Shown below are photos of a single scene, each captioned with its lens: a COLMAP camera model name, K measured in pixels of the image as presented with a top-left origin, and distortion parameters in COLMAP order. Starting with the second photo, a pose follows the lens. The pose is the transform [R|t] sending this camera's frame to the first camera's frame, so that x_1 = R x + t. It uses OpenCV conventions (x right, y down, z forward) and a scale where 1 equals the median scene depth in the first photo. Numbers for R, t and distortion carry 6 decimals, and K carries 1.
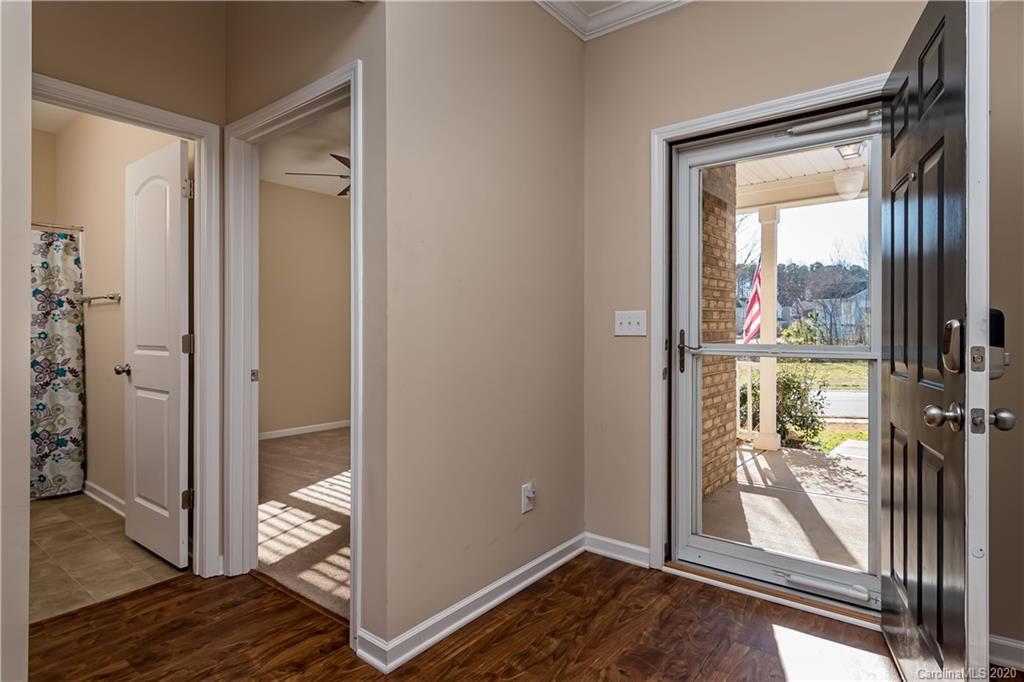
lens RADIAL K [[550.1, 0, 509.1], [0, 550.1, 326.0], [0, 0, 1]] dist [0.001504, 0.001620]
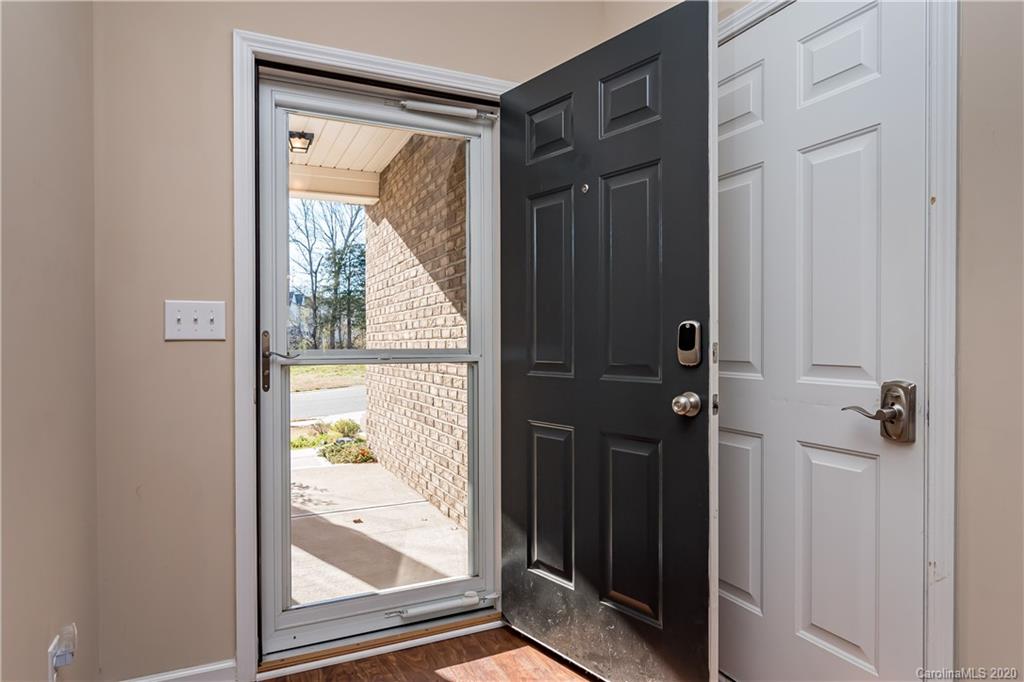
lens RADIAL K [[607.1, 0, 512.0], [0, 607.1, 341.0], [0, 0, 1]] dist [-0.002539, -0.000695]
pose [[0.450652, -0.004337, 0.892689, -0.274388], [-0.005828, 0.999953, 0.007800, 0.013361], [-0.892681, -0.008718, 0.450605, 0.412966]]
